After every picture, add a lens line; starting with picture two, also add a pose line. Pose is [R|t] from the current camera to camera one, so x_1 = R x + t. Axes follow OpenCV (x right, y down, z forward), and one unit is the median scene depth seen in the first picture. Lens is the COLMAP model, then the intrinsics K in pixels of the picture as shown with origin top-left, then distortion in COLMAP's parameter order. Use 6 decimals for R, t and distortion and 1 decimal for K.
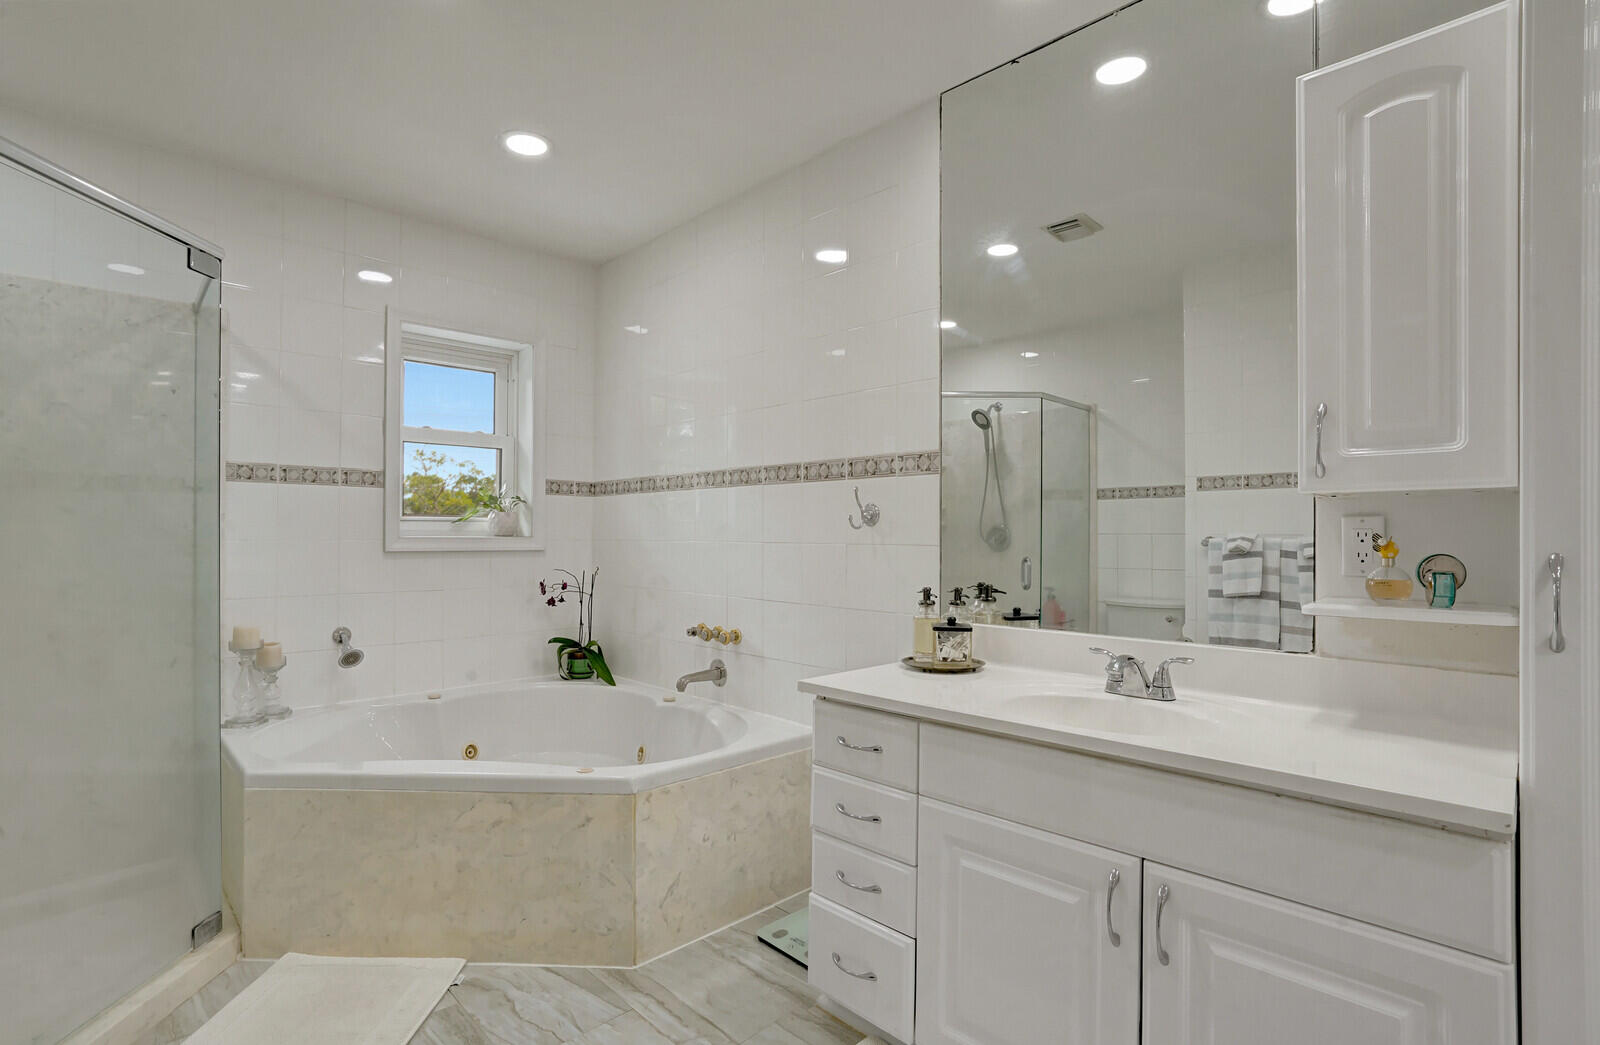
lens RADIAL K [[783.8, 0, 800.0], [0, 783.8, 535.4], [0, 0, 1]] dist [-0.002186, 0.000192]
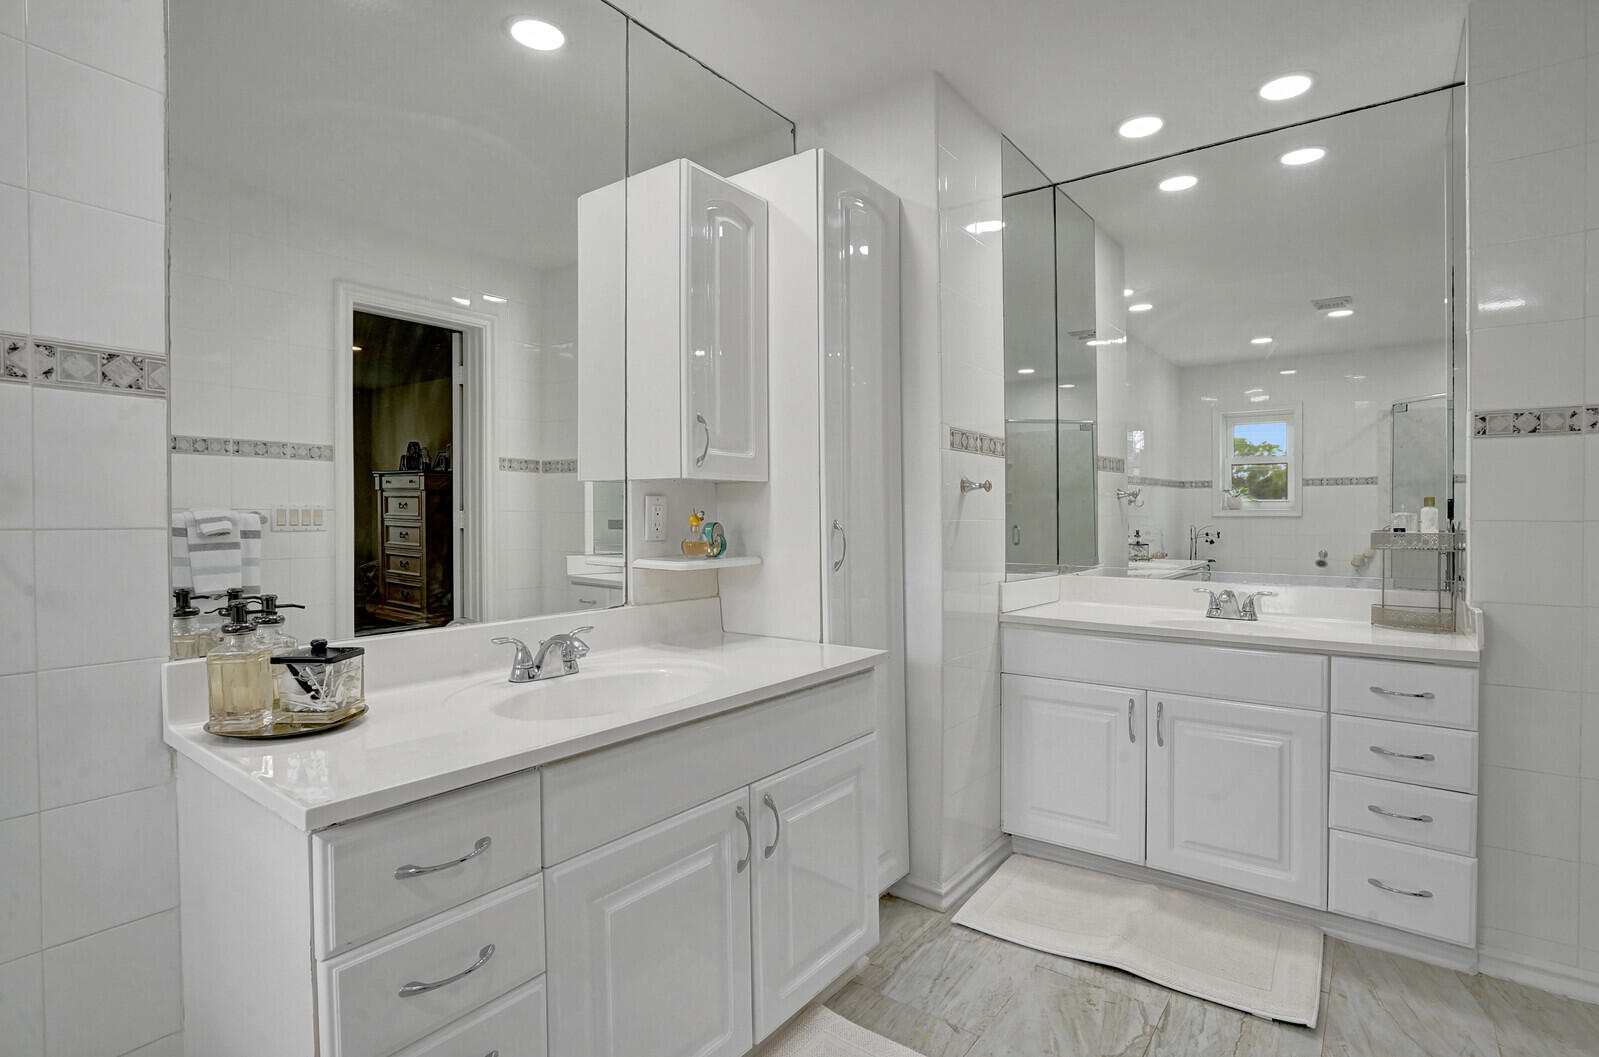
lens RADIAL K [[769.5, 0, 795.1], [0, 769.5, 517.1], [0, 0, 1]] dist [-0.028012, 0.005785]
pose [[-0.129031, -0.006465, 0.991619, -0.530029], [-0.001736, 0.999979, 0.006294, 0.002154], [-0.991639, -0.000909, -0.129040, 0.801375]]
